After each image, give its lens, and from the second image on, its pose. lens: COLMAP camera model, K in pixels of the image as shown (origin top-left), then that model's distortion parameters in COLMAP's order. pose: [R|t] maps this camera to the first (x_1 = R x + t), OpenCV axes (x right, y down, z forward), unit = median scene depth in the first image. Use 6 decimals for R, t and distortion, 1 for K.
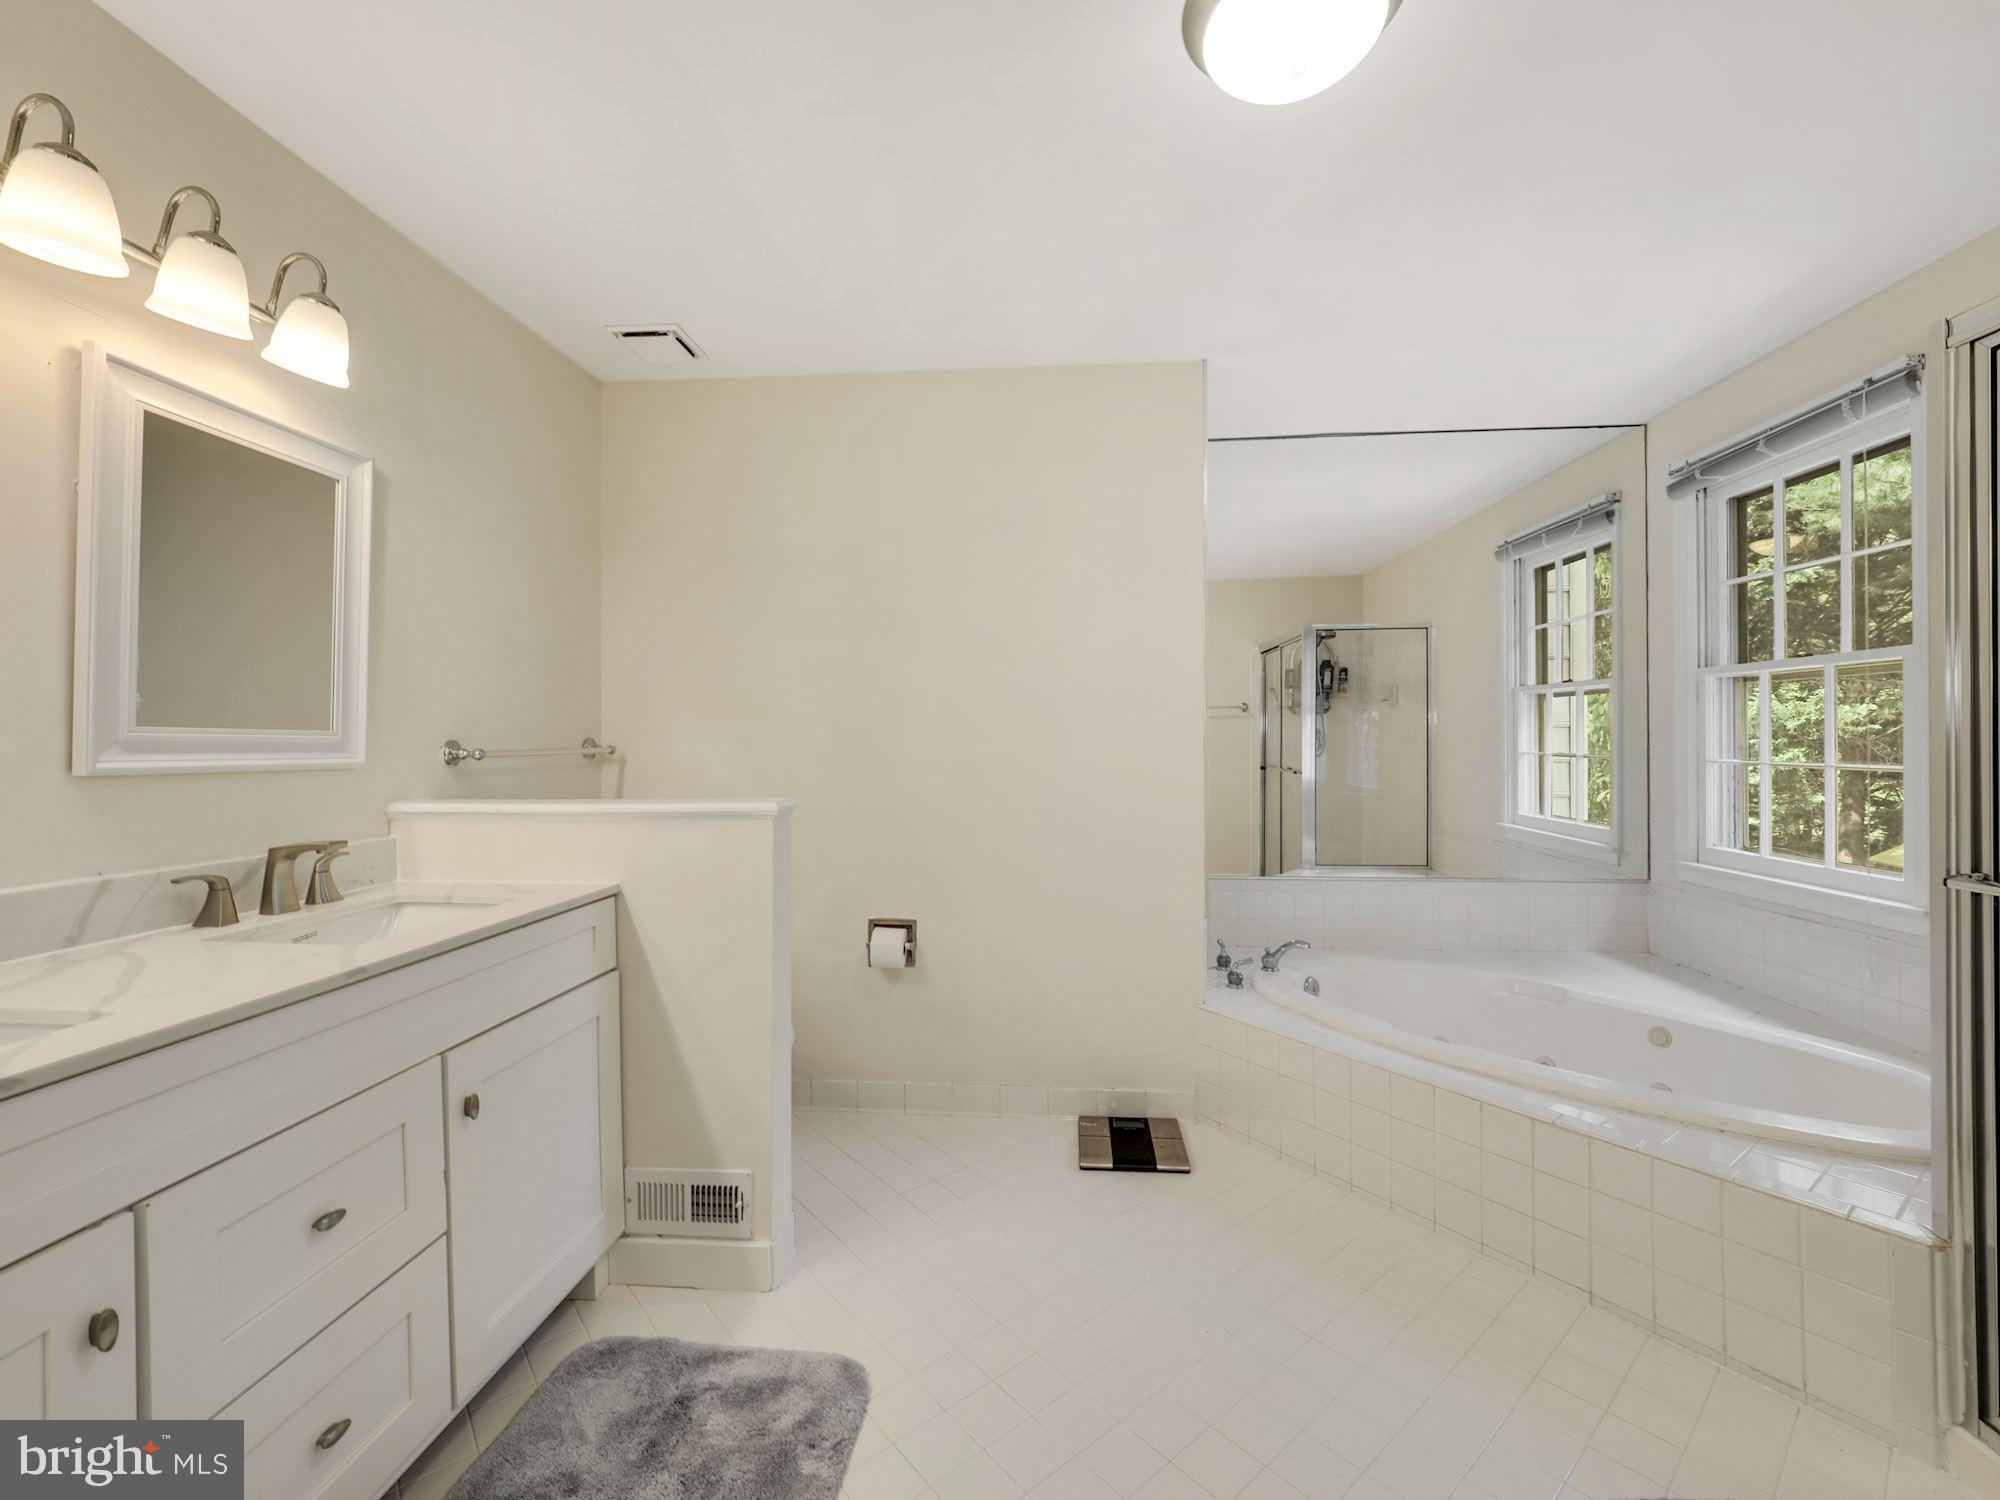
lens RADIAL K [[834.5, 0, 1008.0], [0, 834.5, 733.0], [0, 0, 1]] dist [-0.003091, -0.000516]
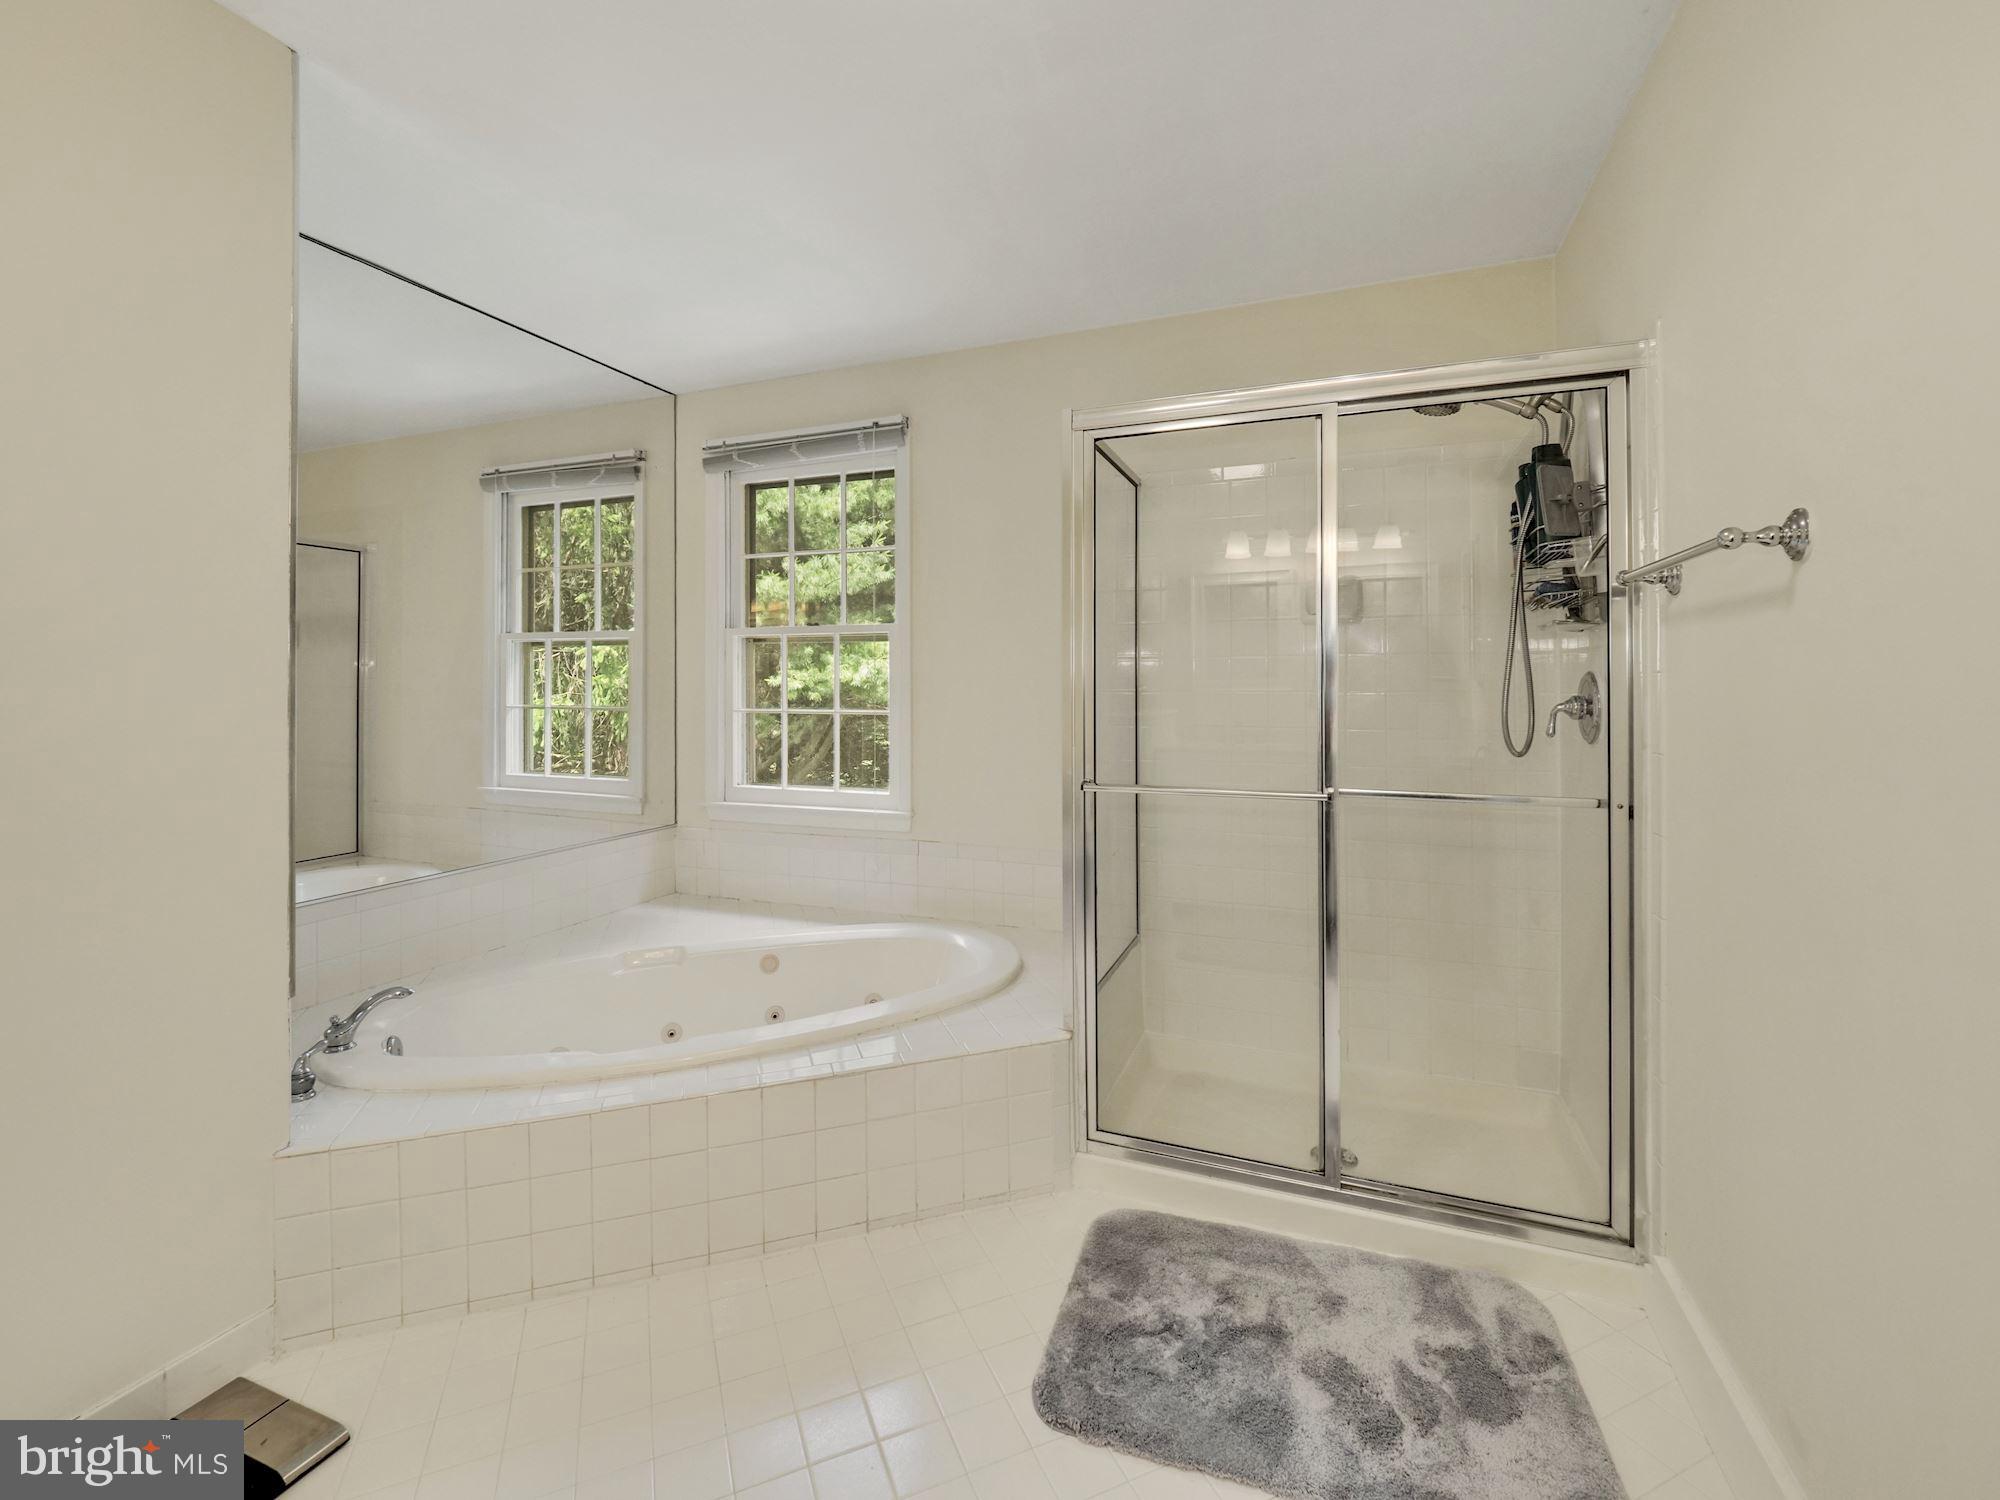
lens RADIAL K [[830.7, 0, 1005.3], [0, 830.7, 685.5], [0, 0, 1]] dist [-0.038796, -0.000389]
pose [[0.257267, 0.019393, 0.966146, -0.147201], [-0.010486, 0.999796, -0.017276, 0.015021], [-0.966283, -0.005687, 0.257418, 0.347988]]
